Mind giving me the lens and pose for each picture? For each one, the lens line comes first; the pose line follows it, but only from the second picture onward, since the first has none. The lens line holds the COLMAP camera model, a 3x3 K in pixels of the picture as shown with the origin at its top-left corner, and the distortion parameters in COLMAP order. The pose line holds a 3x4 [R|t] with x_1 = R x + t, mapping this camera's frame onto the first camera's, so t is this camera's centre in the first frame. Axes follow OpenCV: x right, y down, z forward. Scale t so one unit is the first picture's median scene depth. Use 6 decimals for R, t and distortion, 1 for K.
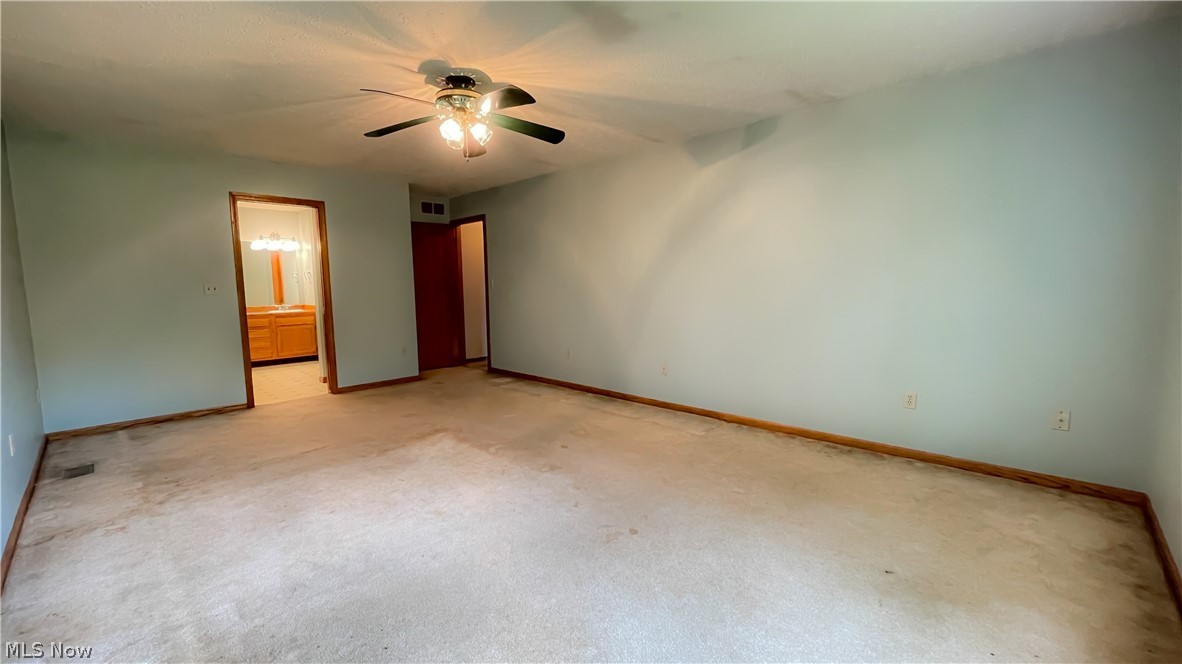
lens RADIAL K [[478.1, 0, 593.5], [0, 478.1, 330.6], [0, 0, 1]] dist [-0.006315, 0.000620]
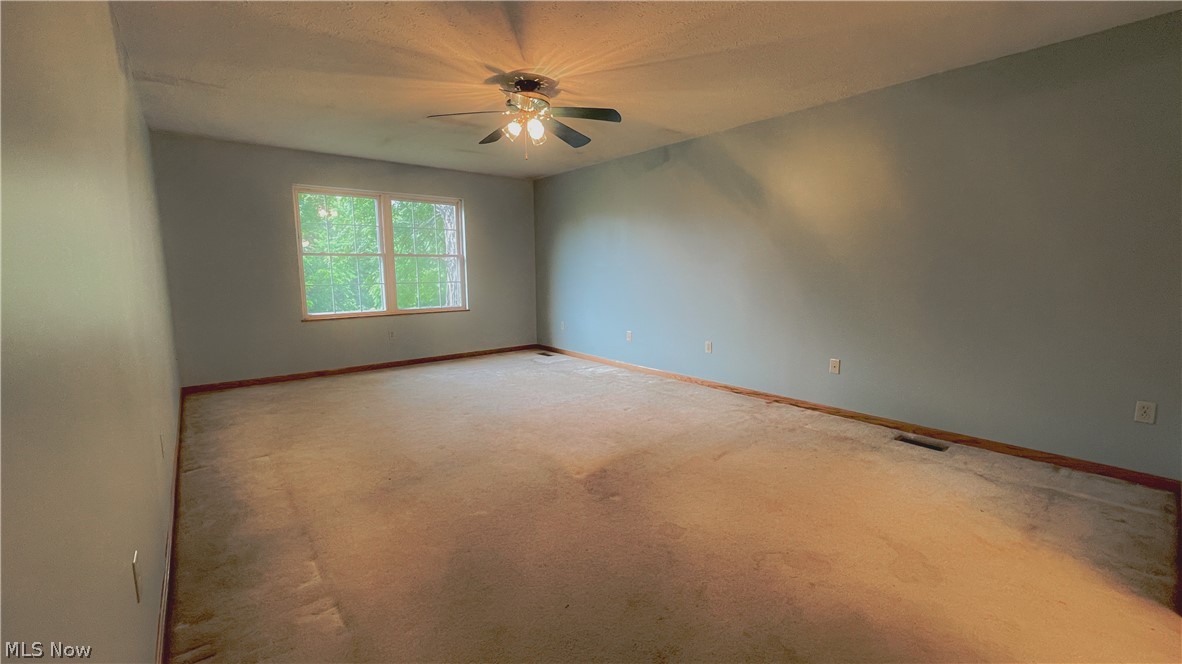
lens RADIAL K [[478.1, 0, 590.3], [0, 478.1, 334.5], [0, 0, 1]] dist [-0.006315, 0.000620]
pose [[-0.992958, 0.002545, 0.118442, -0.547865], [0.031806, 0.968791, 0.245830, -0.219980], [-0.114120, 0.247866, -0.962049, 2.173888]]
